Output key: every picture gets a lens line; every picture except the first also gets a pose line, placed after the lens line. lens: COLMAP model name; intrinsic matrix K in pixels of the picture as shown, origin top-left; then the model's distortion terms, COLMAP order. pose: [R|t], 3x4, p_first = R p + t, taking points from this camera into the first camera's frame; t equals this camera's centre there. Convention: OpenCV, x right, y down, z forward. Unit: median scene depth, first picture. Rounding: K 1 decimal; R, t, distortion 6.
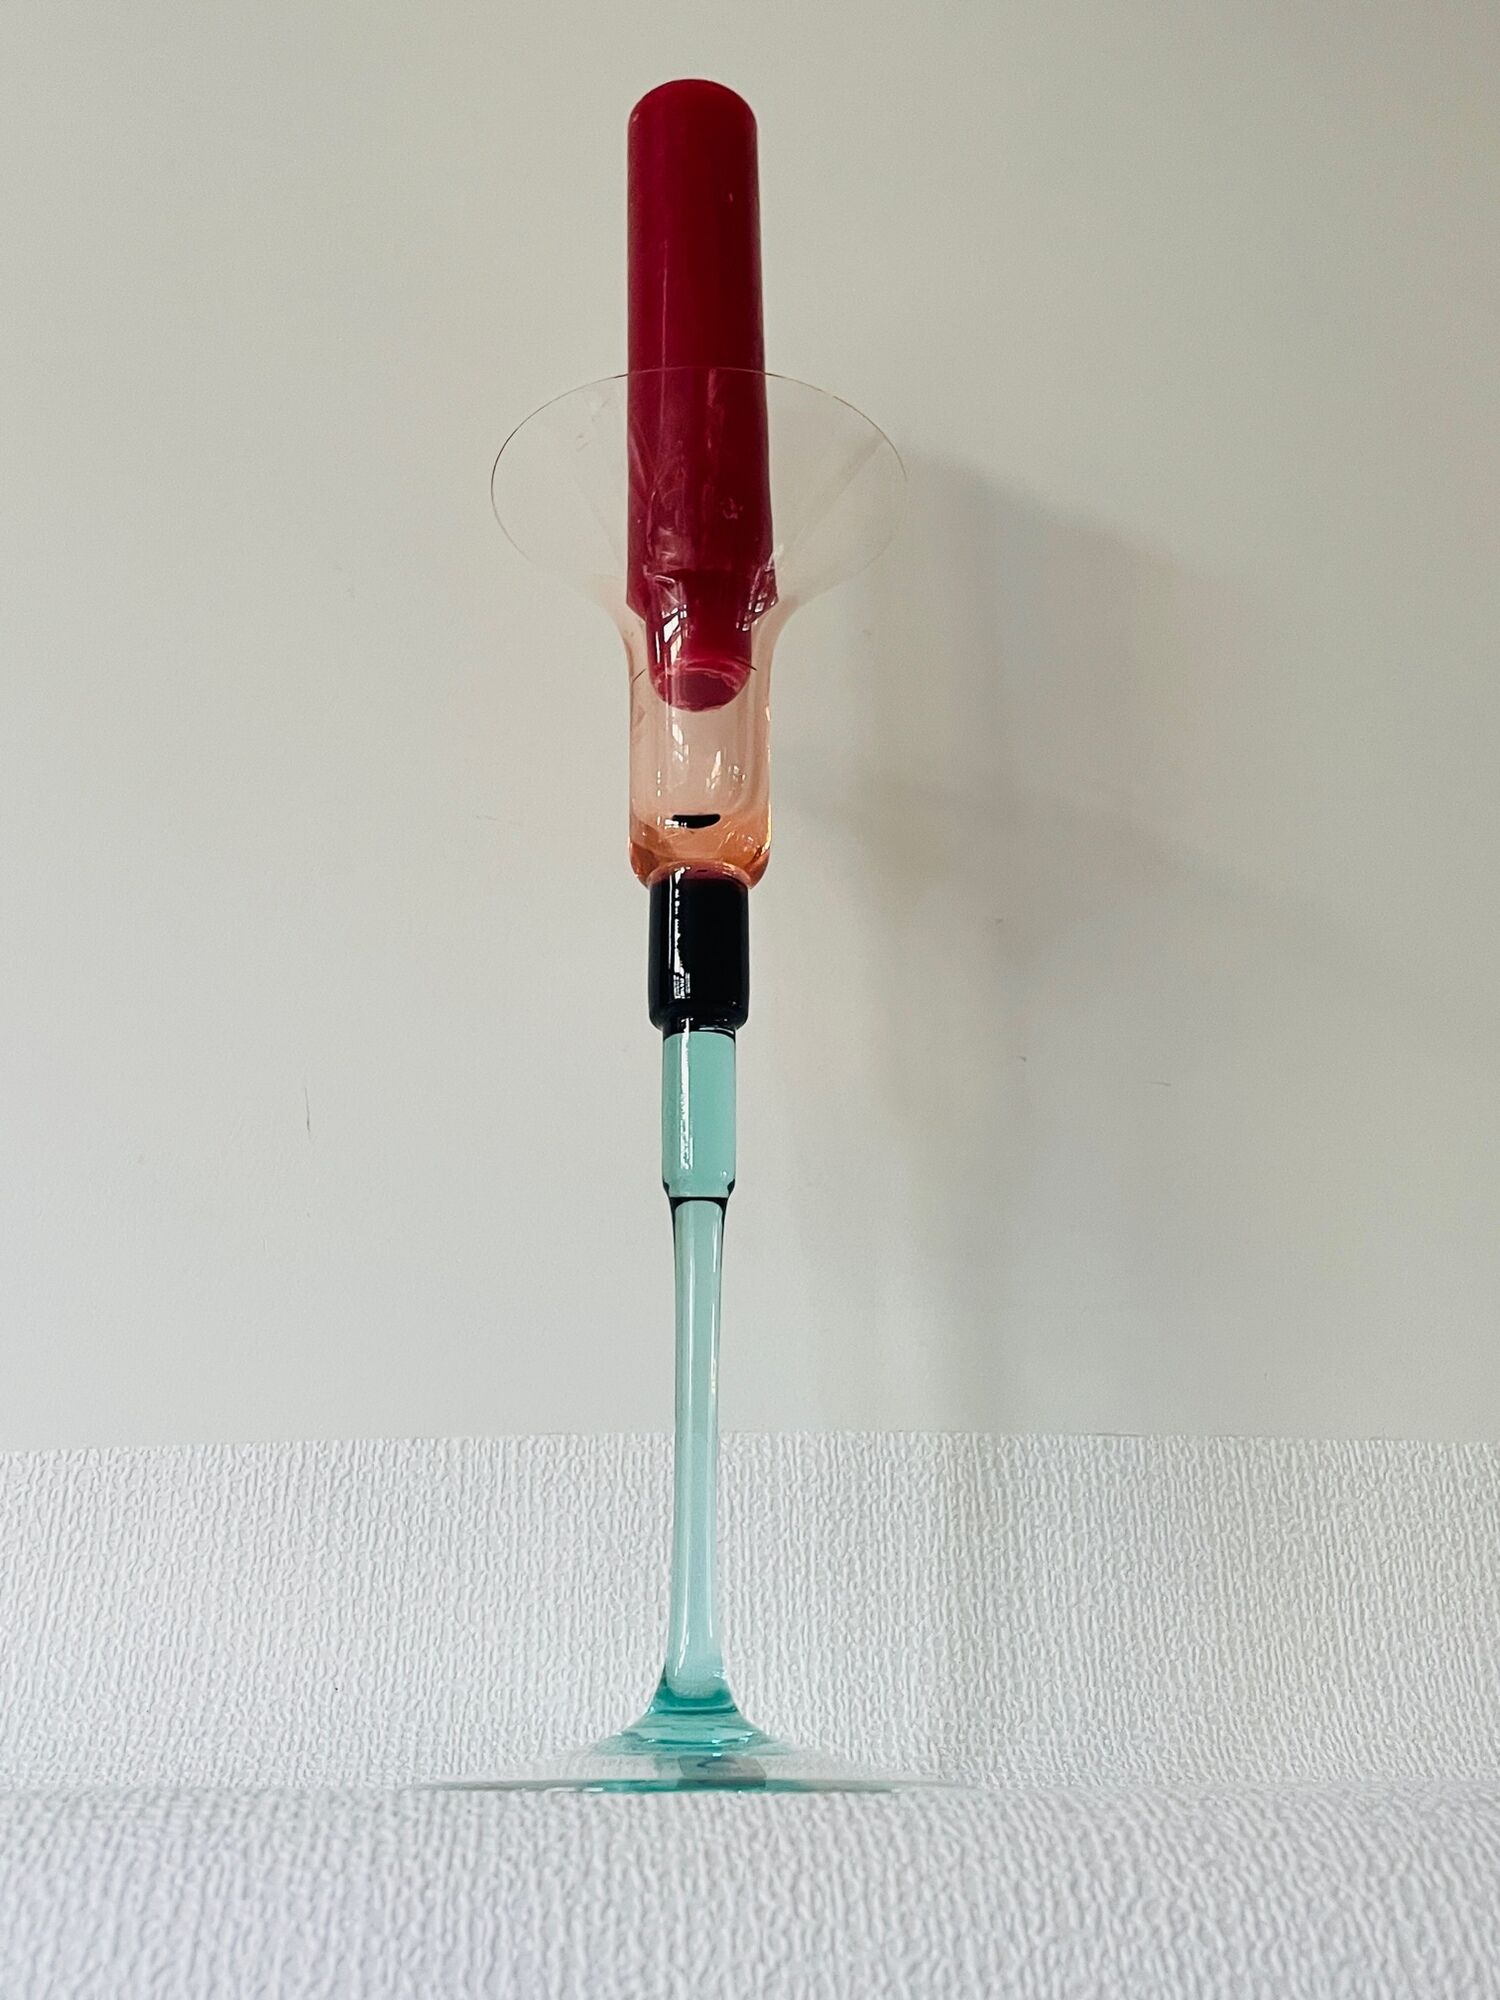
lens RADIAL K [[2085.1, 0, 745.2], [0, 2085.1, 971.2], [0, 0, 1]] dist [0.097332, -0.179793]
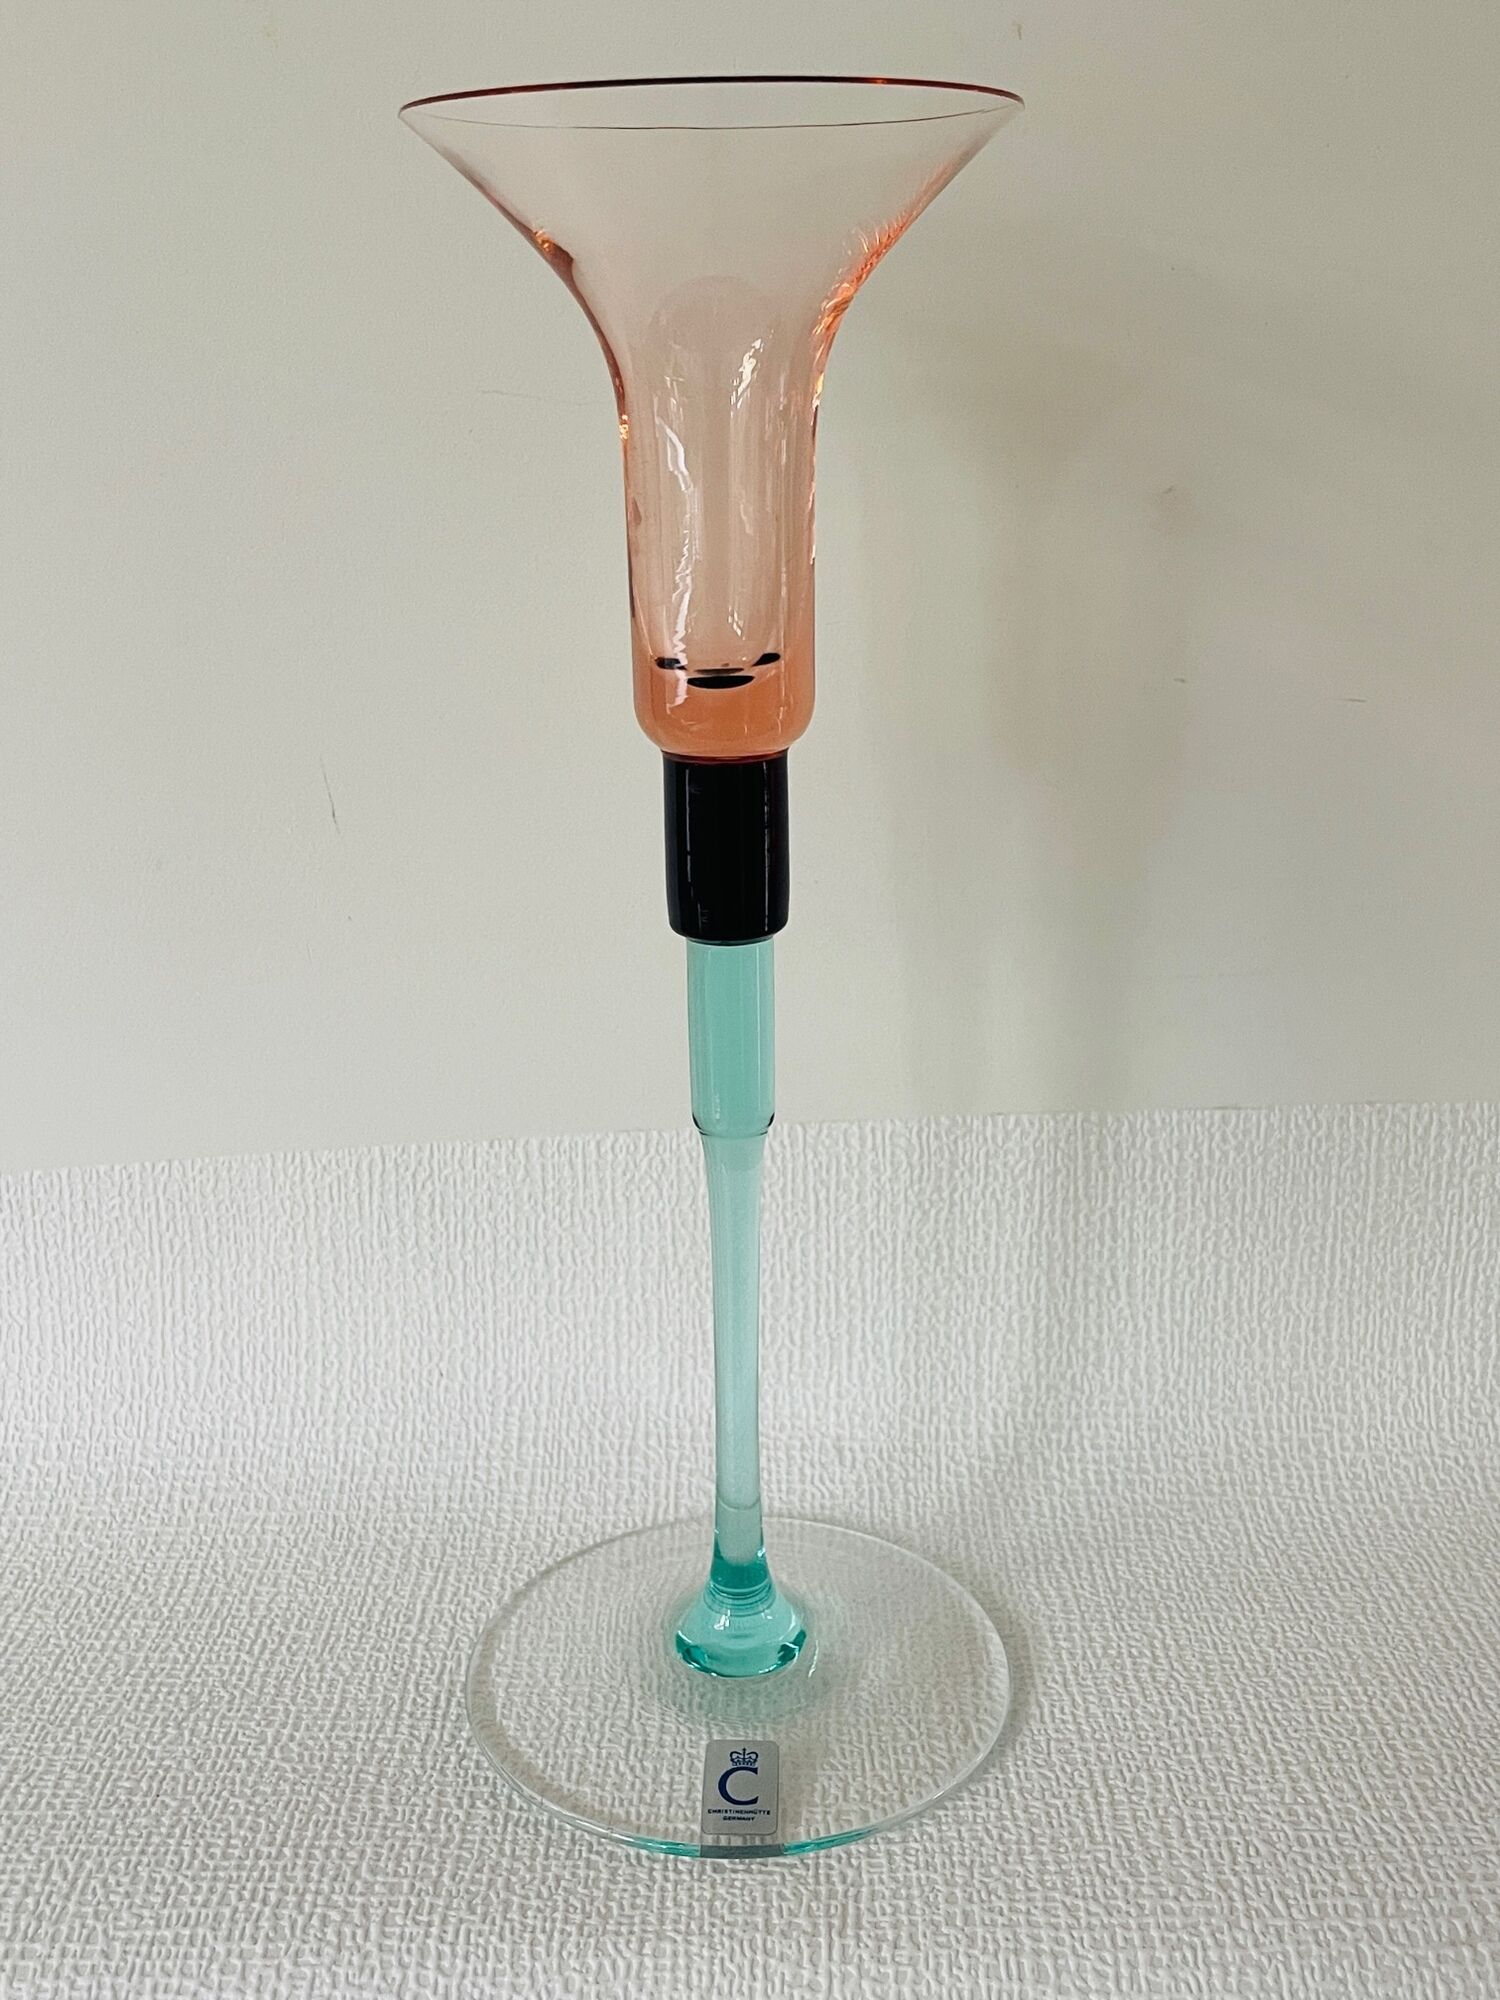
lens RADIAL K [[2079.4, 0, 750.0], [0, 2079.4, 1000.0], [0, 0, 1]] dist [0.111797, -0.214670]
pose [[0.991202, 0.028707, -0.129208, 0.086417], [0.060727, 0.768752, 0.636657, -0.443731], [0.117605, -0.638902, 0.760245, 0.320691]]
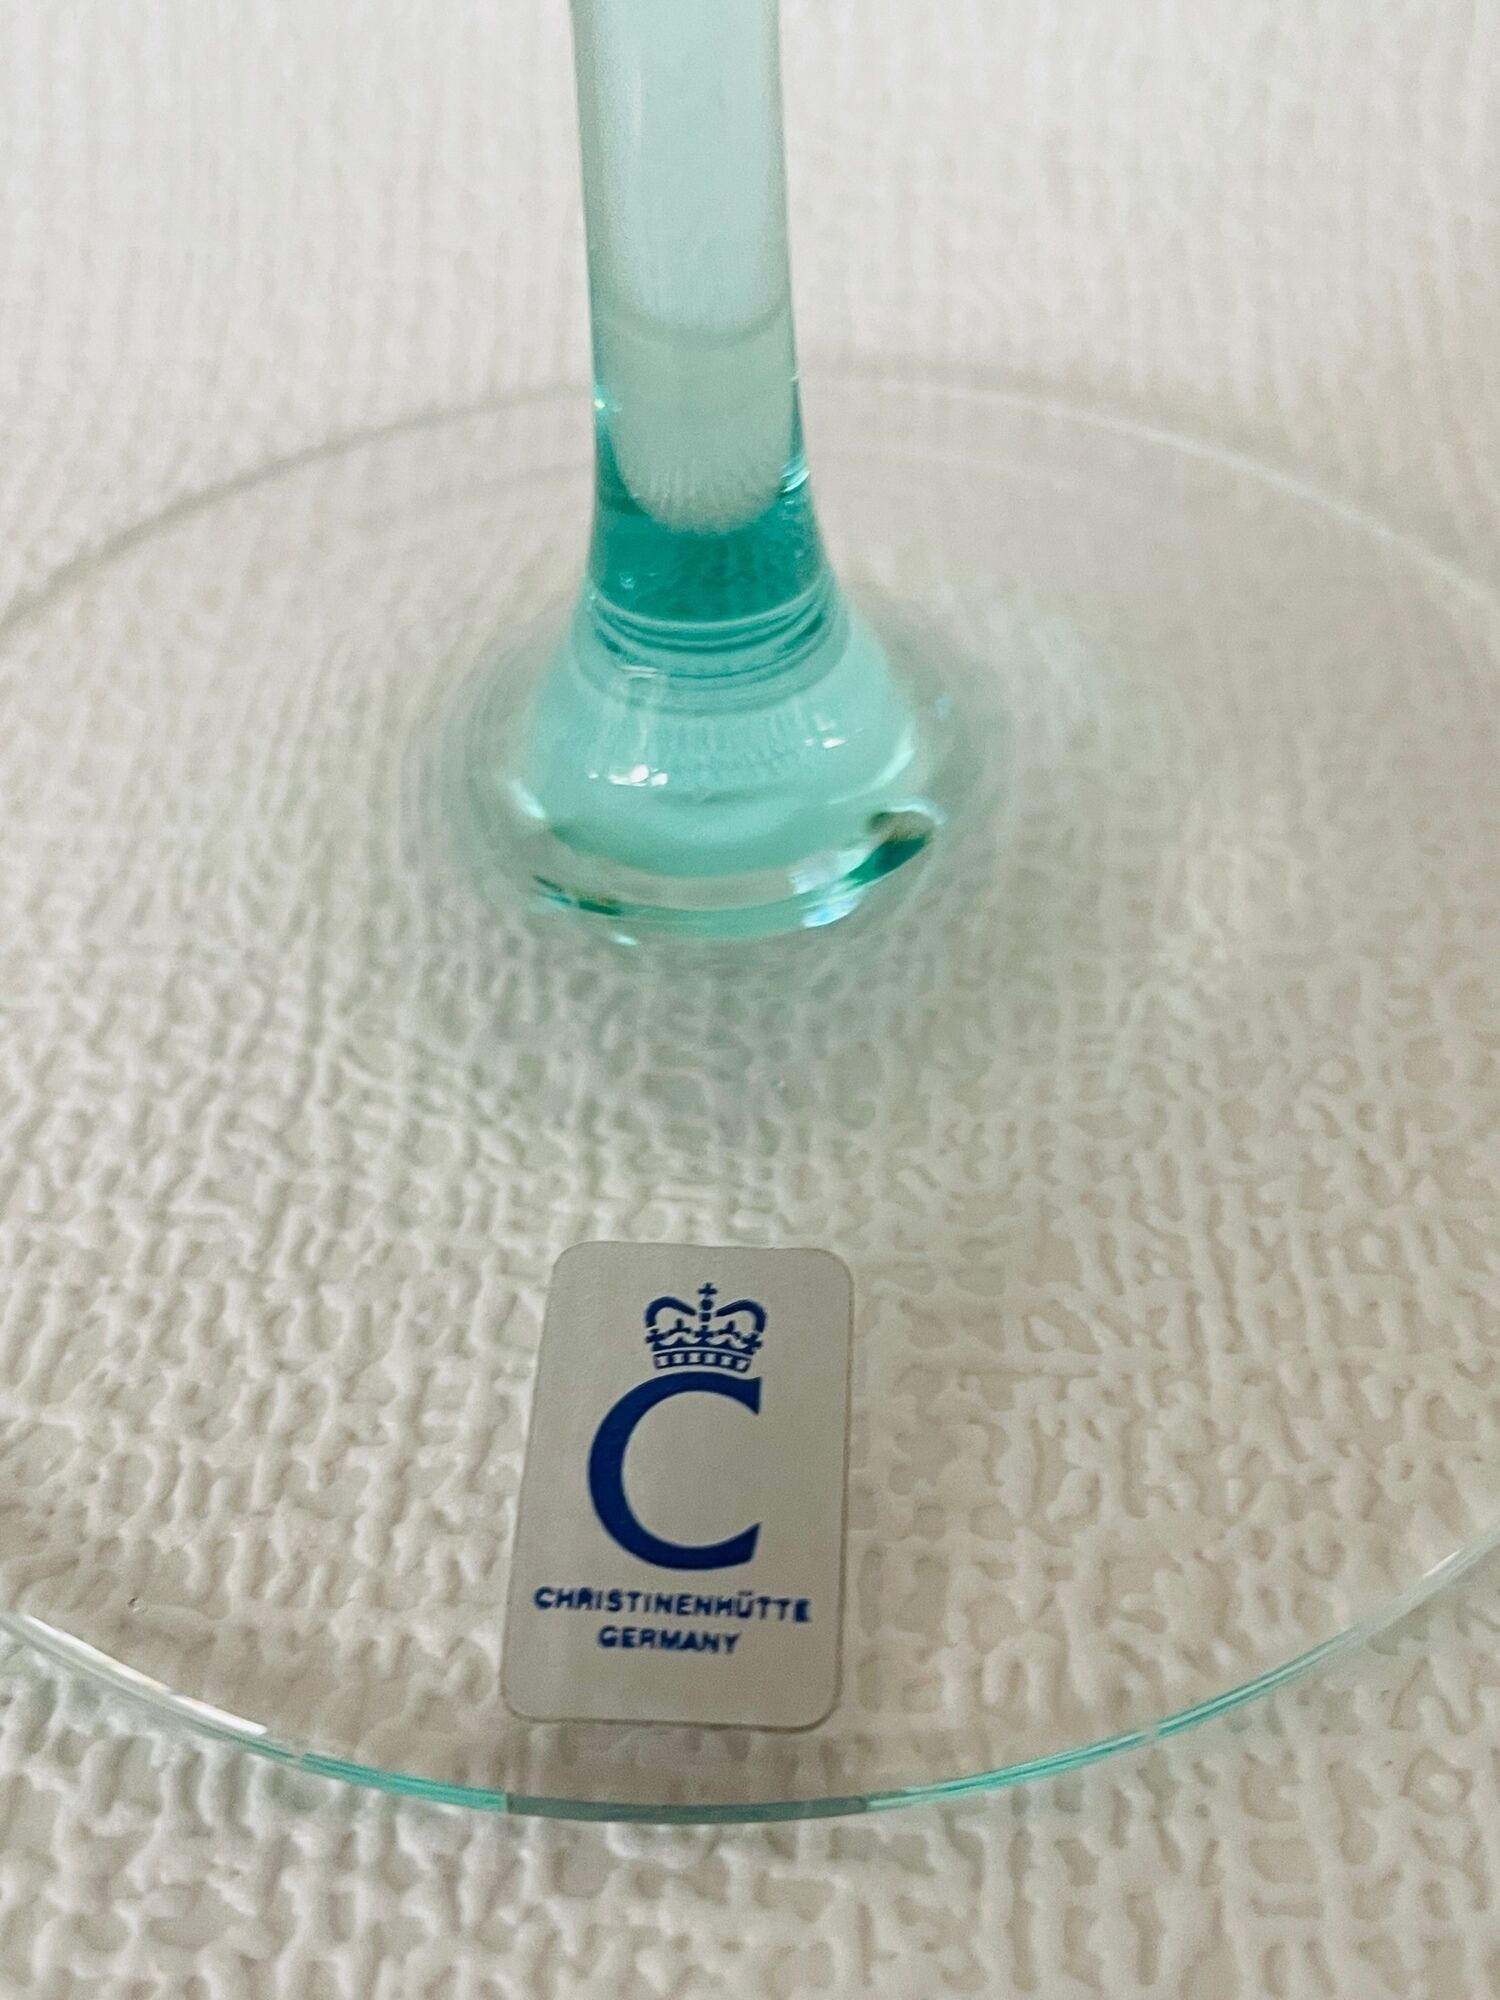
lens RADIAL K [[2069.0, 0, 758.3], [0, 2069.0, 1070.7], [0, 0, 1]] dist [0.121625, -0.257839]
pose [[0.986200, 0.097968, -0.133461, 0.017276], [0.091117, 0.351877, 0.931601, 0.097902], [0.138229, -0.930905, 0.338095, 0.698636]]
